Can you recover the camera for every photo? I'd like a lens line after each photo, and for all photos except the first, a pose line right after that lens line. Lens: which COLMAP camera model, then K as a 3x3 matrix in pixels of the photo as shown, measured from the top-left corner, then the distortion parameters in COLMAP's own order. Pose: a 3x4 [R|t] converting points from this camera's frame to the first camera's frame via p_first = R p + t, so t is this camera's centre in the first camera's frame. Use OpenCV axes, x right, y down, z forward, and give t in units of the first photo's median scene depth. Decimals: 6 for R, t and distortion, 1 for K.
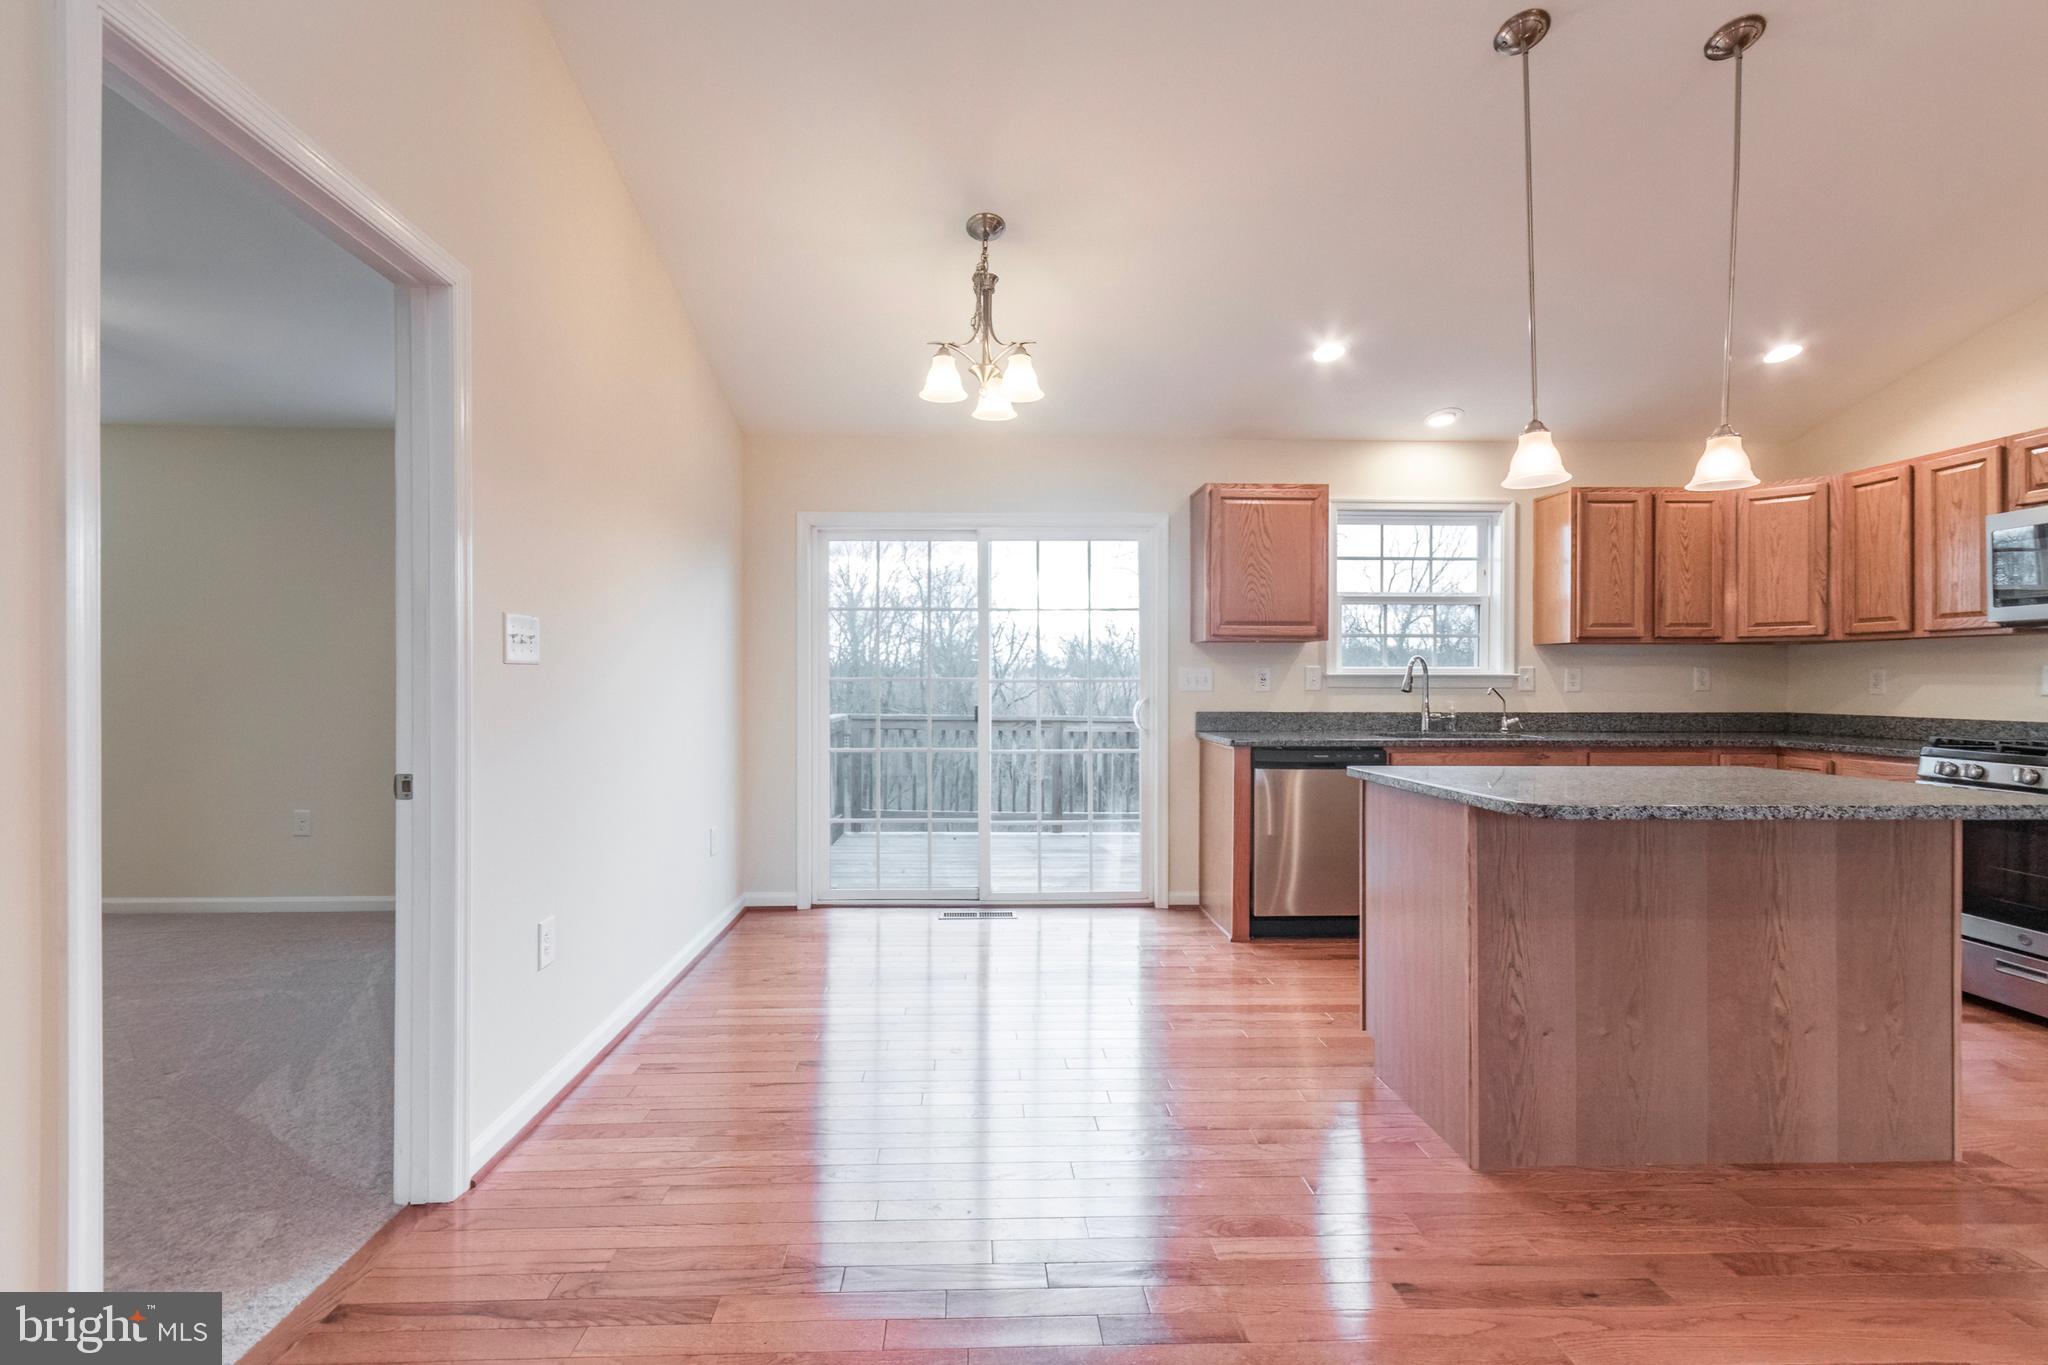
lens RADIAL K [[910.2, 0, 994.8], [0, 910.2, 681.5], [0, 0, 1]] dist [0.003113, -0.000839]
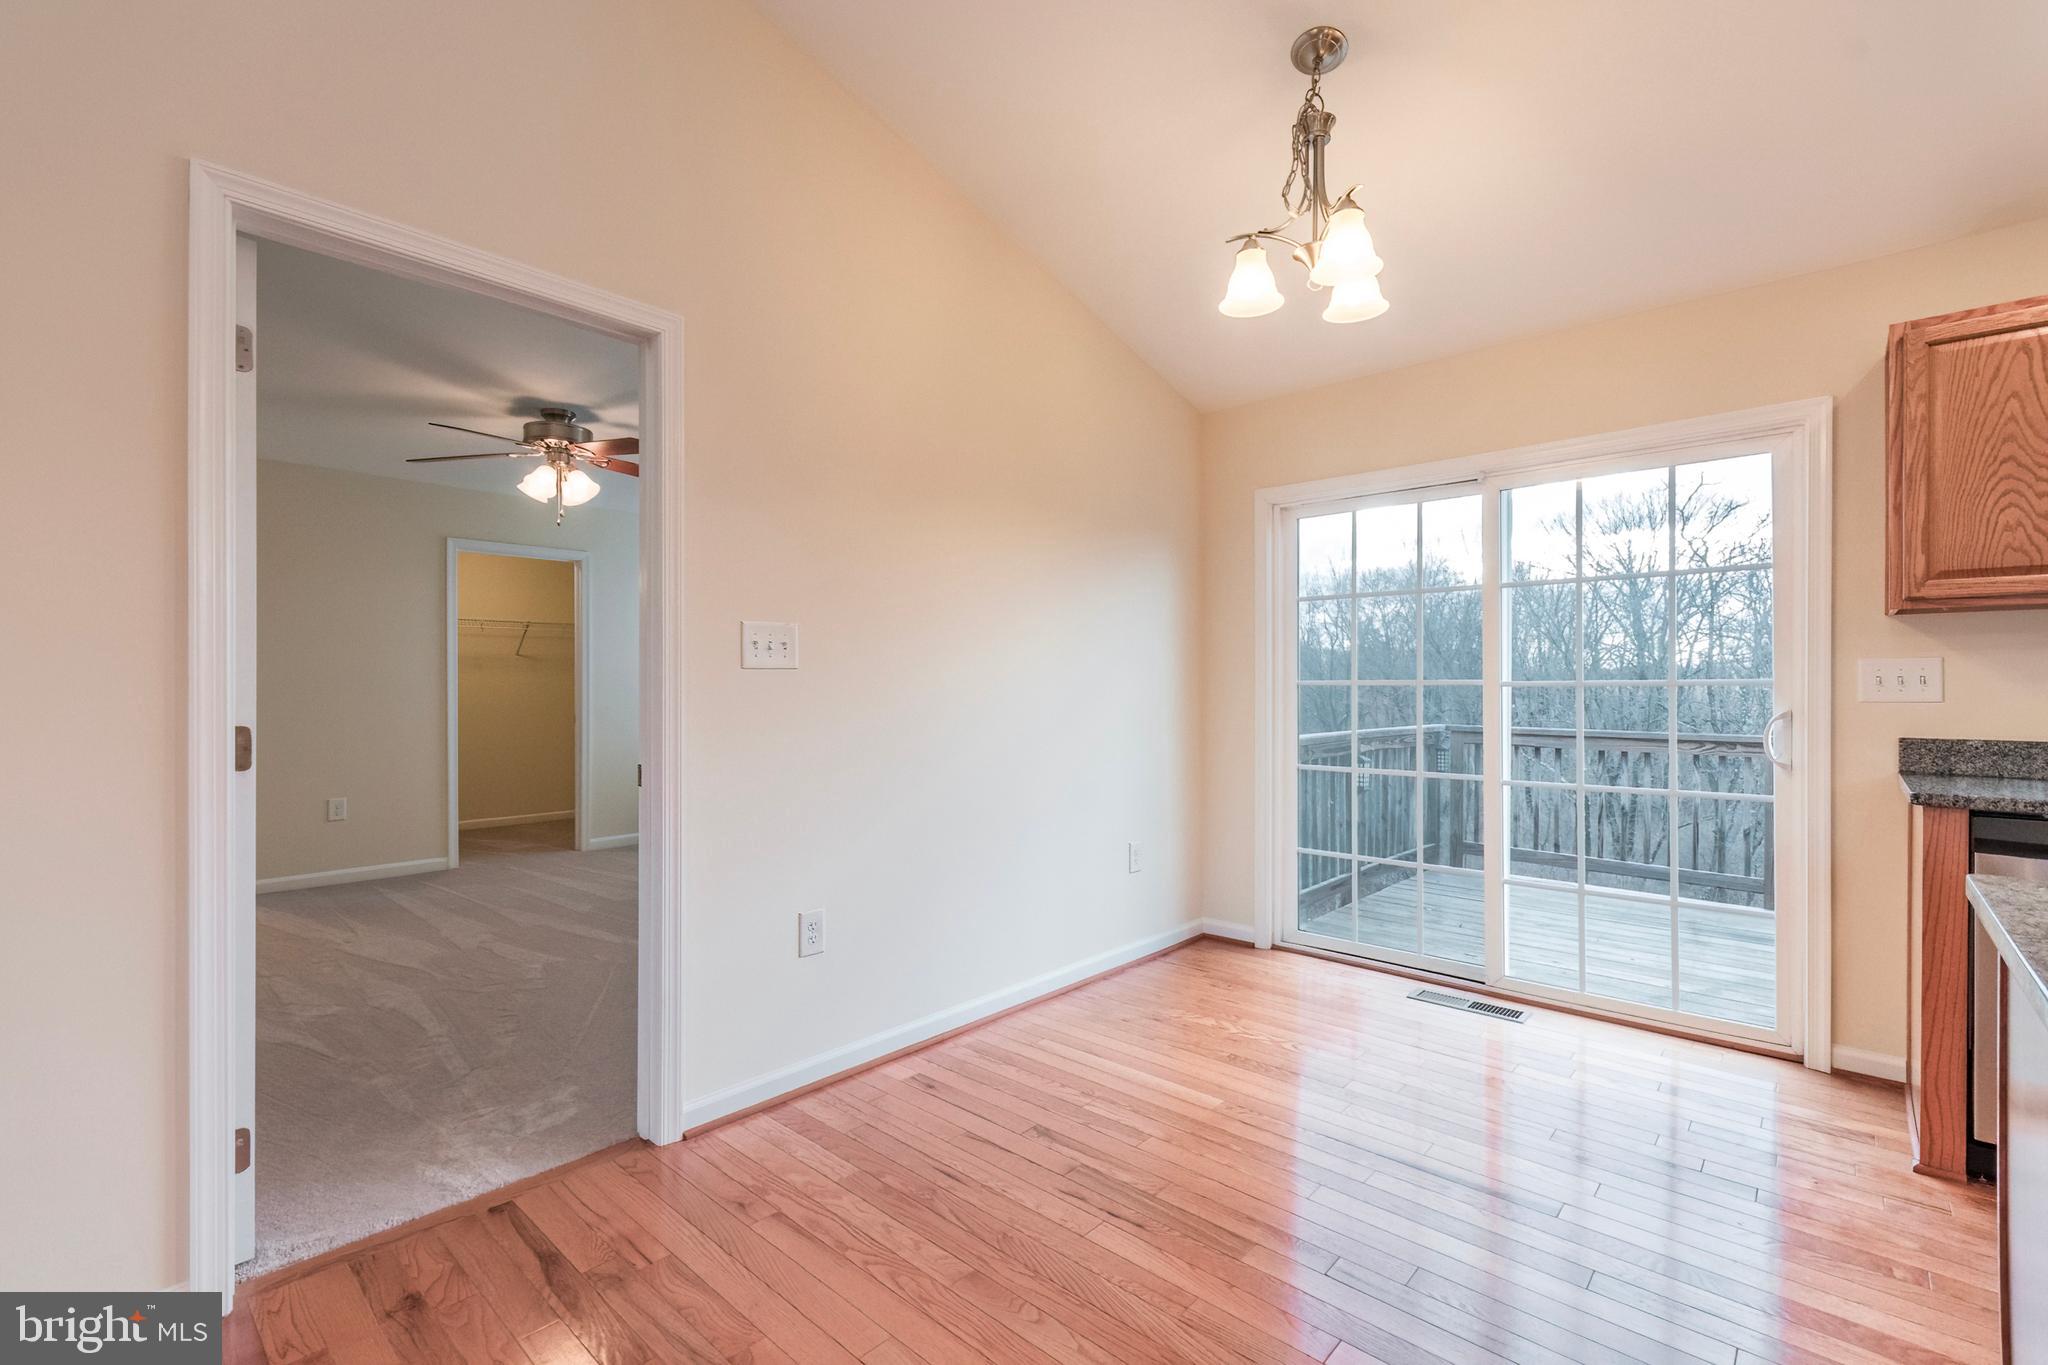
lens RADIAL K [[899.3, 0, 1018.4], [0, 899.3, 689.0], [0, 0, 1]] dist [0.000409, -0.000196]
pose [[0.718535, 0.001565, -0.695489, 0.233109], [0.000539, 0.999996, 0.002806, 0.001311], [0.695491, -0.002391, 0.718531, 0.241129]]
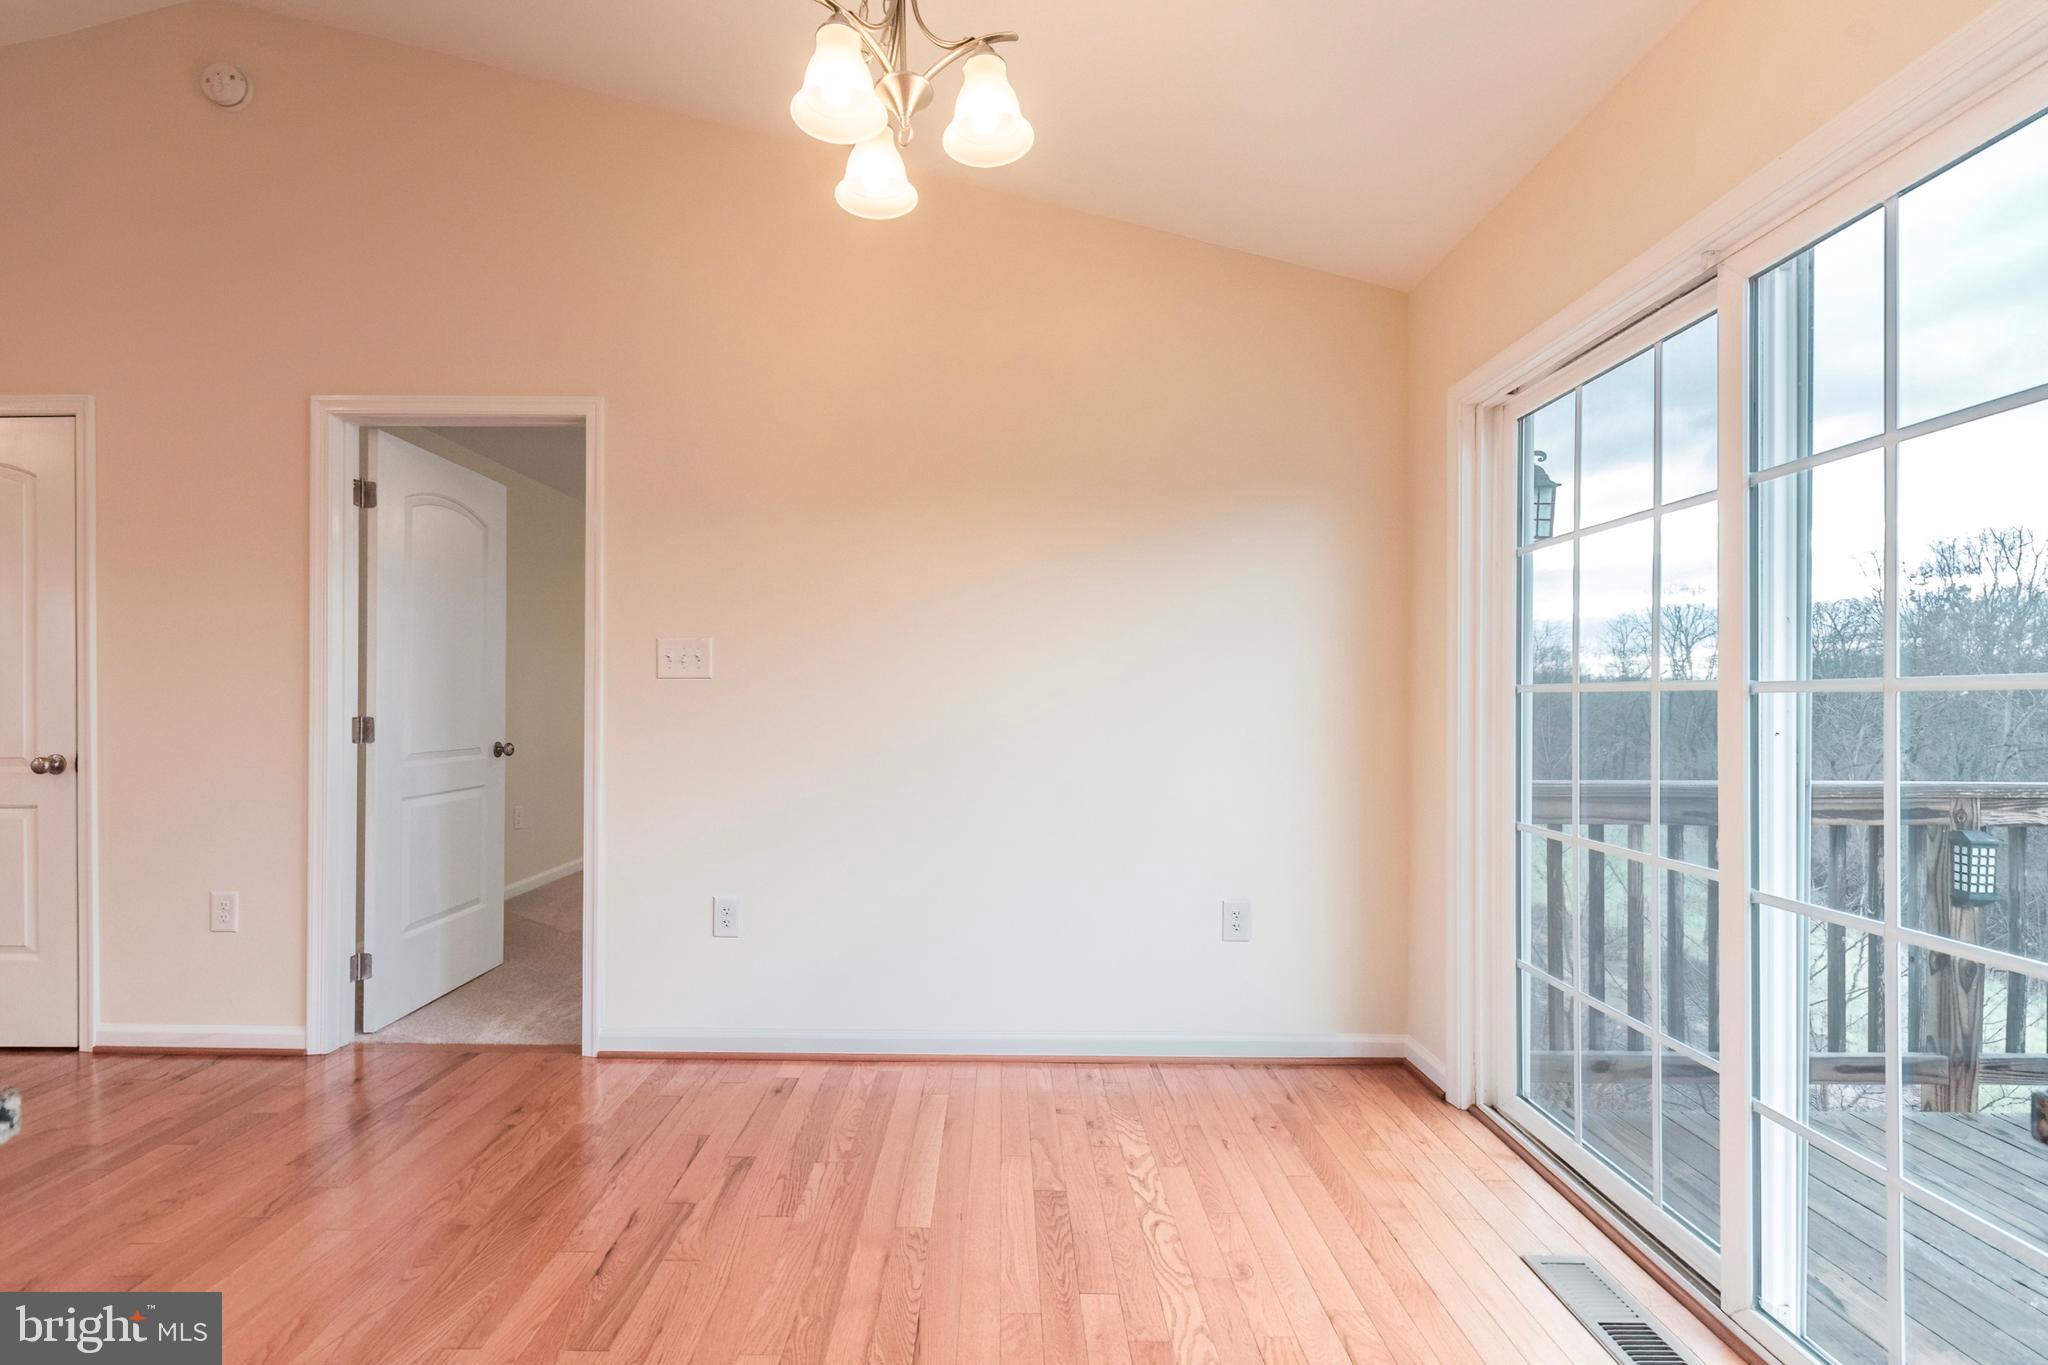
lens RADIAL K [[914.6, 0, 1003.3], [0, 914.6, 694.4], [0, 0, 1]] dist [0.000020, -0.000207]
pose [[-0.039066, -0.002776, -0.999233, 0.381643], [-0.001304, 0.999995, -0.002727, 0.002972], [0.999236, 0.001196, -0.039070, 0.800747]]
